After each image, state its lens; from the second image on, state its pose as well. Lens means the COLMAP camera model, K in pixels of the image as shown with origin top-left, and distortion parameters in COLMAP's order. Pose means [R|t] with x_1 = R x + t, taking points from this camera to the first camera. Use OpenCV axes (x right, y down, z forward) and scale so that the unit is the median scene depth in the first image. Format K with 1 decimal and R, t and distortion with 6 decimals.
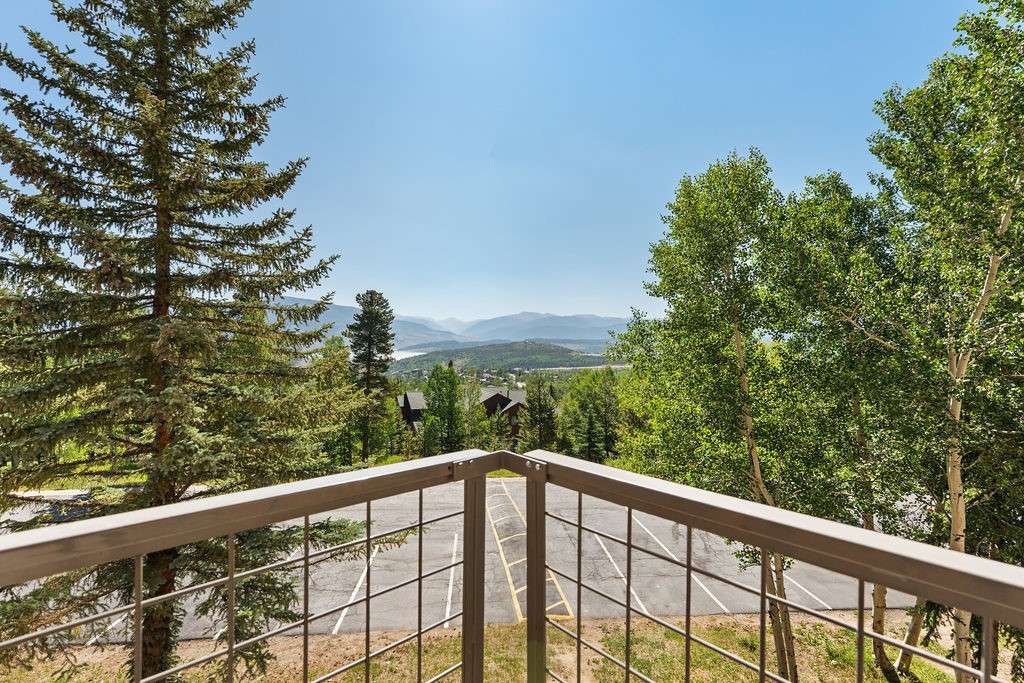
lens RADIAL K [[462.0, 0, 519.0], [0, 462.0, 343.8], [0, 0, 1]] dist [-0.004428, -0.001289]
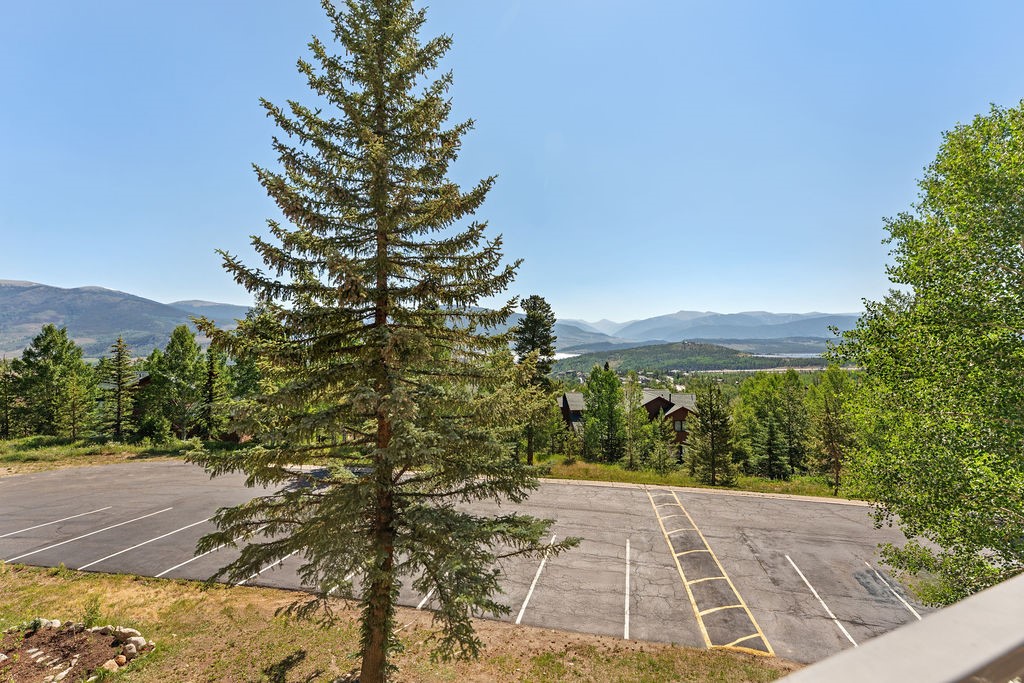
lens RADIAL K [[457.0, 0, 510.7], [0, 457.0, 342.4], [0, 0, 1]] dist [-0.014928, -0.000185]
pose [[0.940375, -0.013998, -0.339850, -0.077738], [0.011571, 0.999891, -0.009167, -0.001049], [0.339941, 0.004688, 0.940435, 0.028300]]
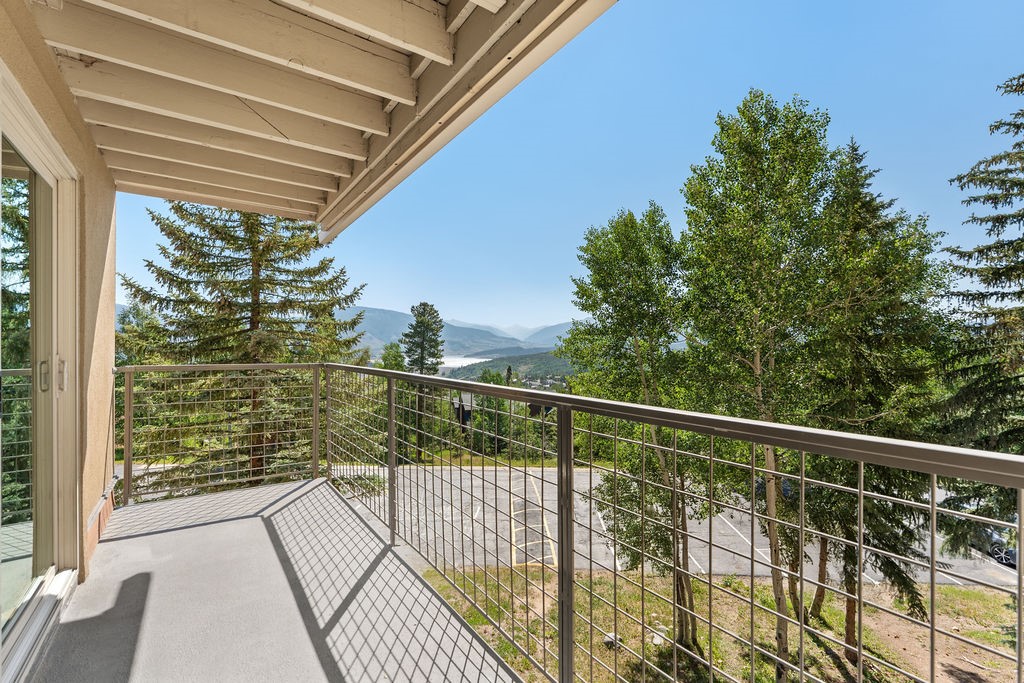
lens RADIAL K [[462.0, 0, 511.6], [0, 462.0, 339.0], [0, 0, 1]] dist [-0.004428, -0.001289]
pose [[0.987362, -0.018486, -0.157400, 0.304043], [0.014799, 0.999589, -0.024569, 0.021119], [0.157790, 0.021929, 0.987229, -0.374348]]
